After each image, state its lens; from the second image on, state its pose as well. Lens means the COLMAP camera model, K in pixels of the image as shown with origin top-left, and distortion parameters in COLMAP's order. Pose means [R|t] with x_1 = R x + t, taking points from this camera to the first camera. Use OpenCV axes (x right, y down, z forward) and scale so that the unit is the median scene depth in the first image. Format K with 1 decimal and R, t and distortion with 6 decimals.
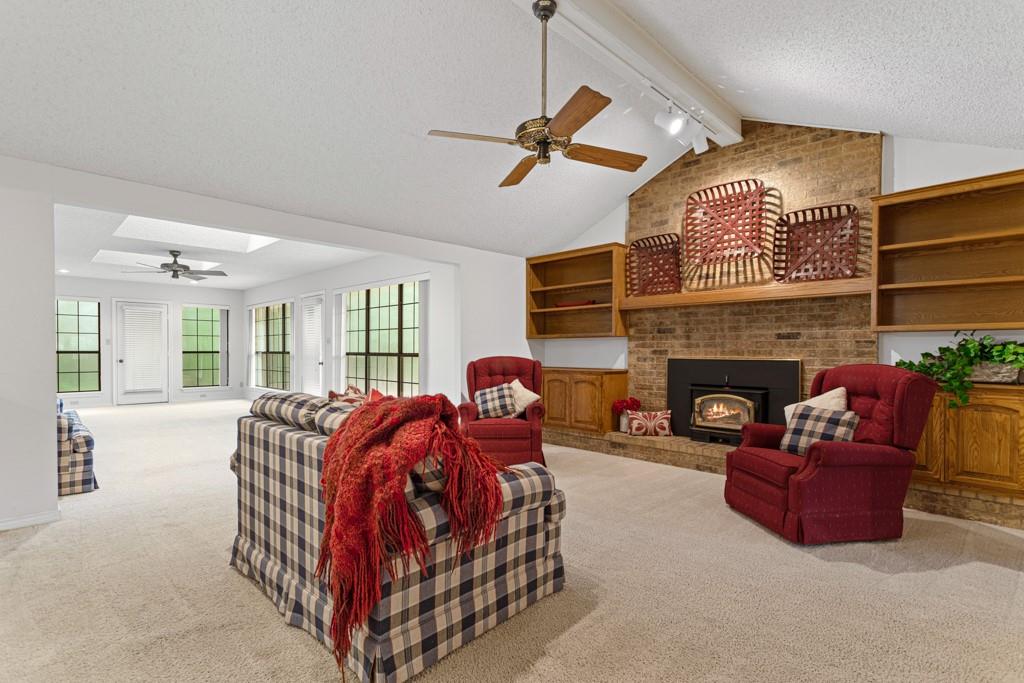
lens RADIAL K [[495.4, 0, 507.7], [0, 495.4, 356.6], [0, 0, 1]] dist [0.000651, 0.000229]
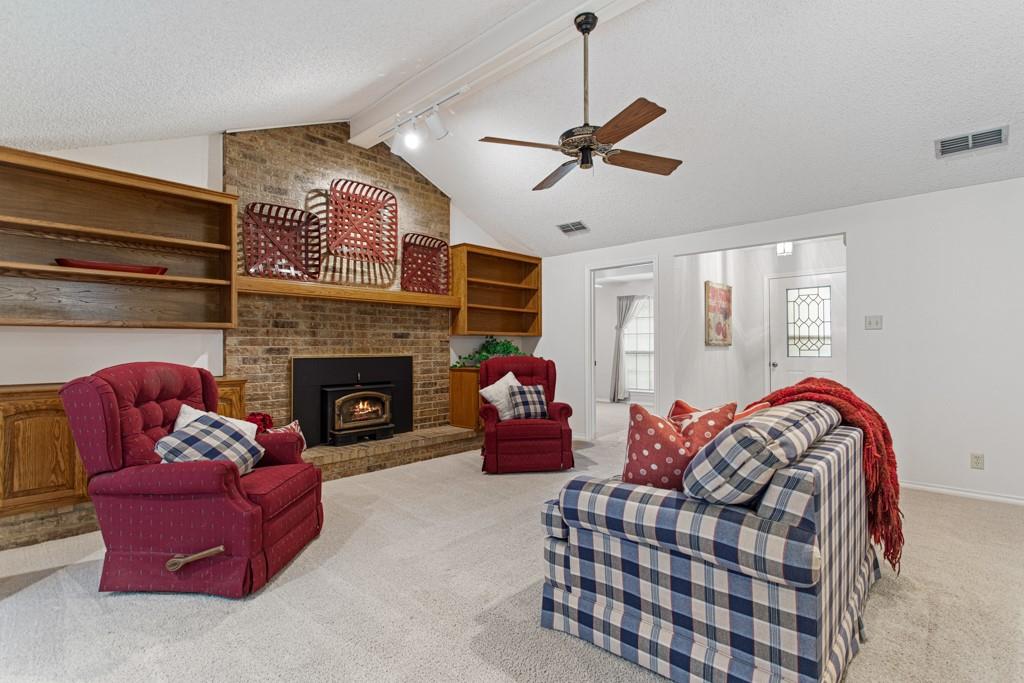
lens RADIAL K [[496.0, 0, 518.1], [0, 496.0, 345.0], [0, 0, 1]] dist [0.001825, 0.000142]
pose [[-0.062952, 0.003268, 0.998011, -0.571564], [0.017239, 0.999849, -0.002187, -0.010803], [-0.997868, 0.017067, -0.062999, 0.726978]]
